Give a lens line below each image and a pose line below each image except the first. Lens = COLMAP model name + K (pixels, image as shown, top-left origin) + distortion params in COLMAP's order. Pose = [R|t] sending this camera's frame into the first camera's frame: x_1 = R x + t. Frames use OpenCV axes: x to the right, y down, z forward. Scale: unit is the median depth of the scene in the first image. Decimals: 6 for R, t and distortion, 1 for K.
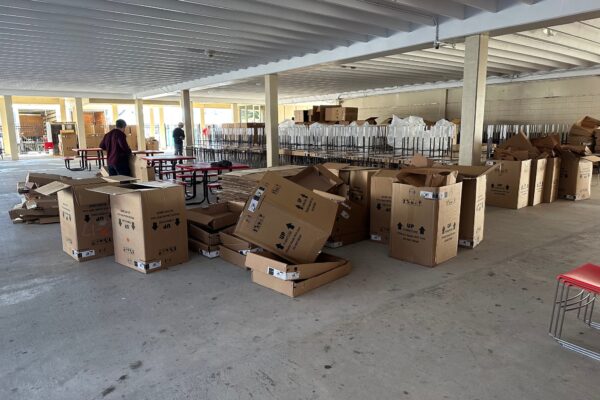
lens RADIAL K [[435.5, 0, 300.0], [0, 435.5, 200.0], [0, 0, 1]] dist [0.047363, -0.004831]
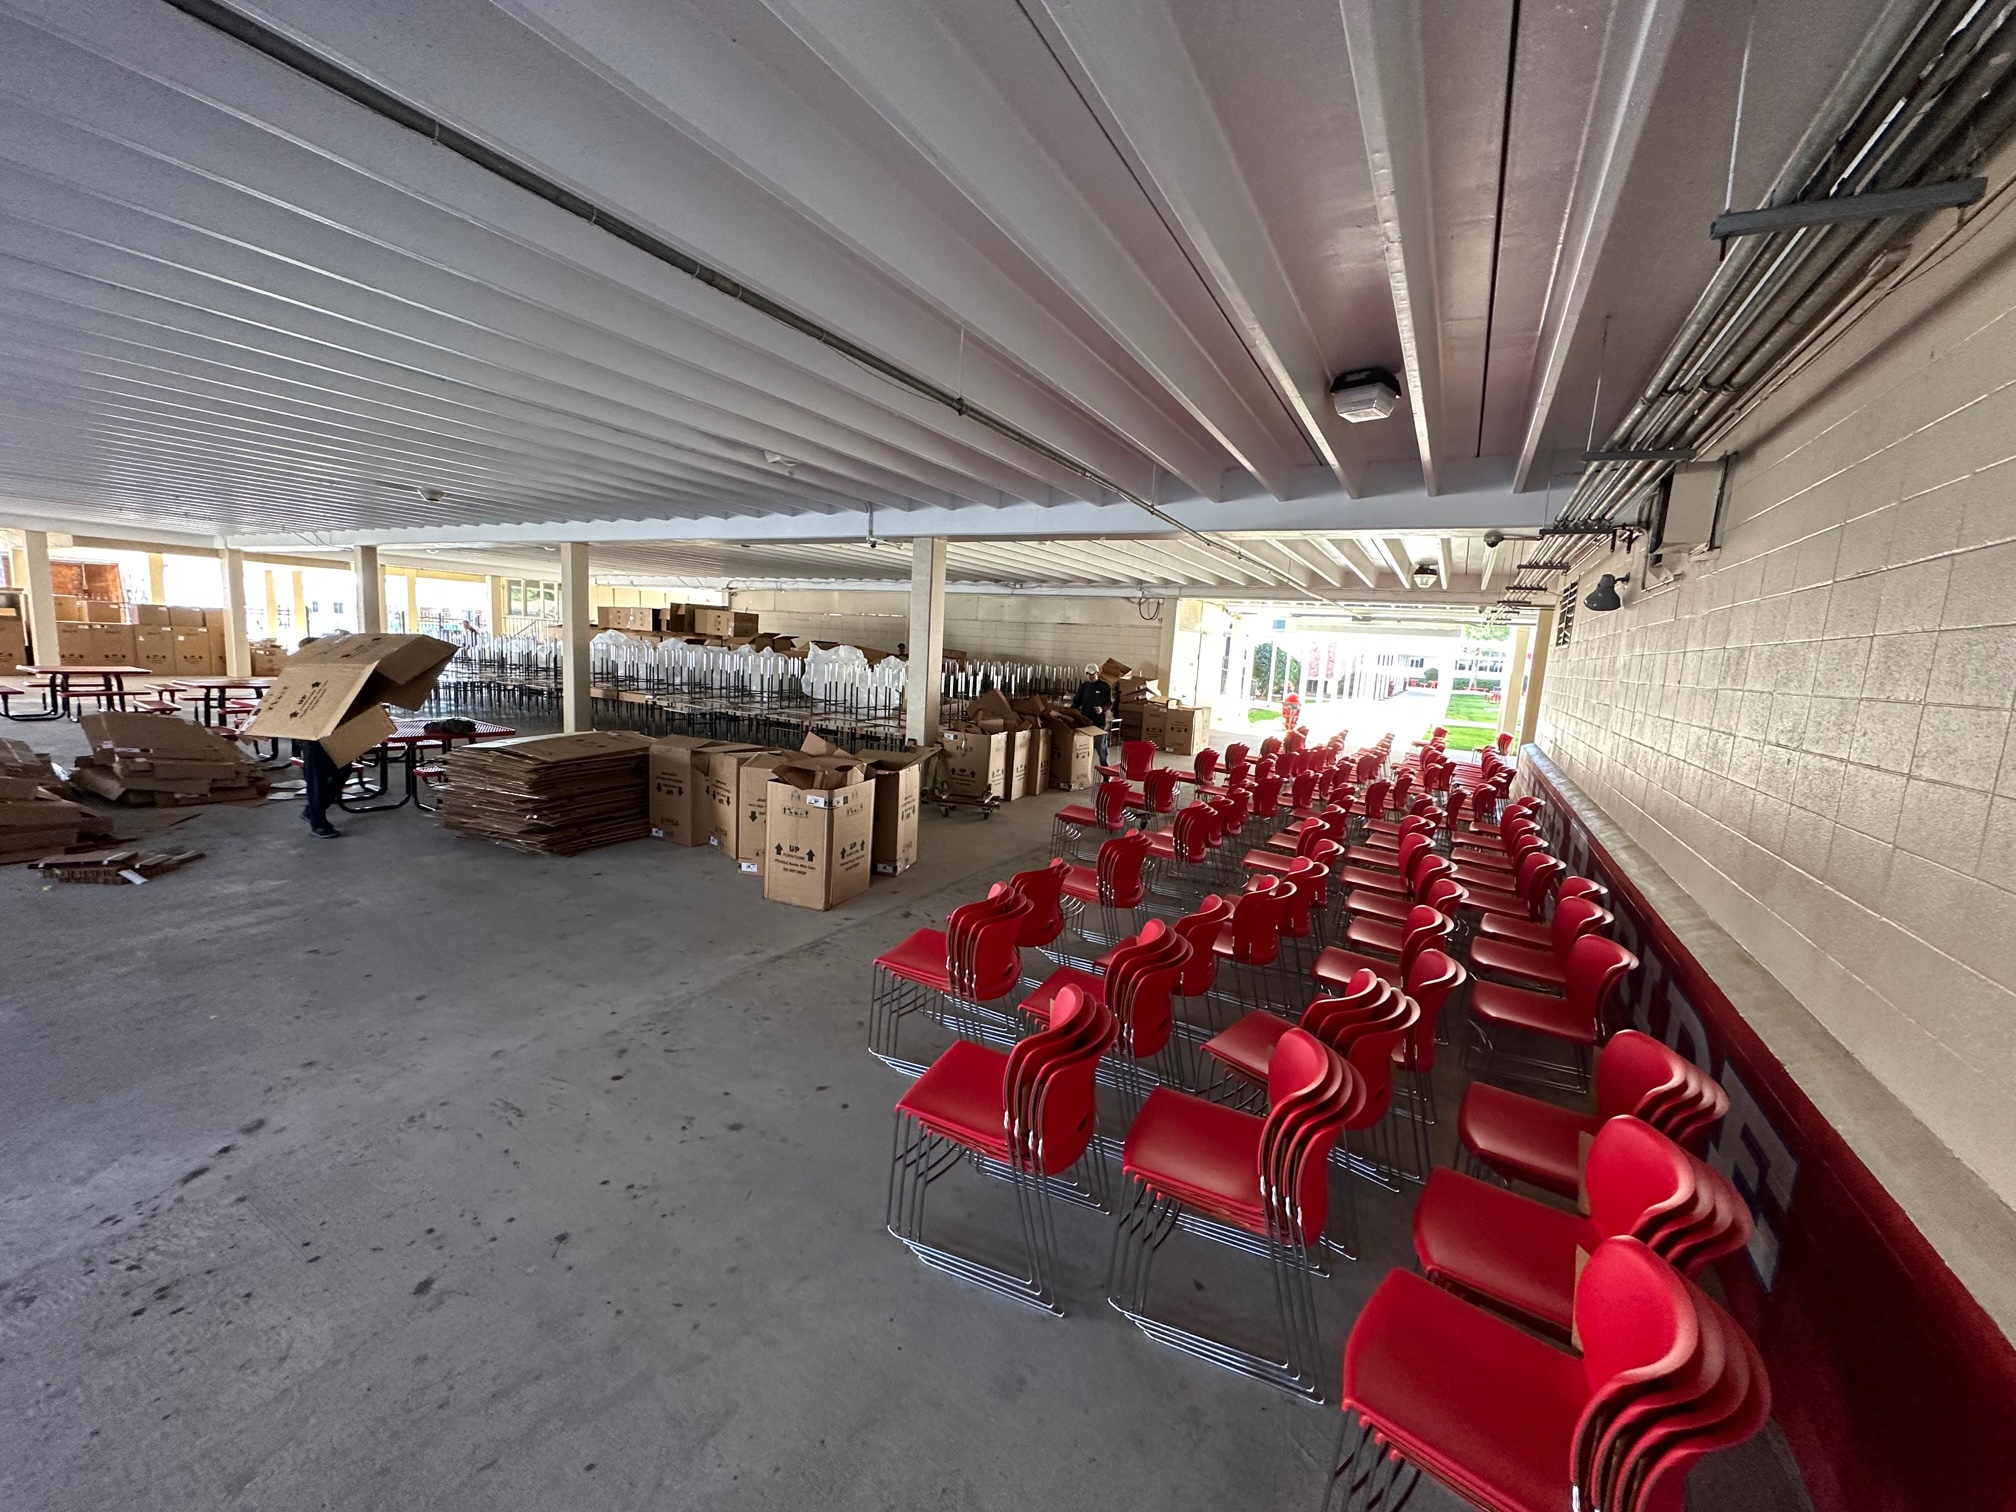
lens RADIAL K [[800.9, 0, 1008.0], [0, 800.9, 756.0], [0, 0, 1]] dist [-0.002635, -0.000189]
pose [[0.911643, 0.005643, 0.410945, 0.026561], [0.006562, 0.999578, -0.028283, -0.020346], [-0.410931, 0.028481, 0.911221, -0.100707]]
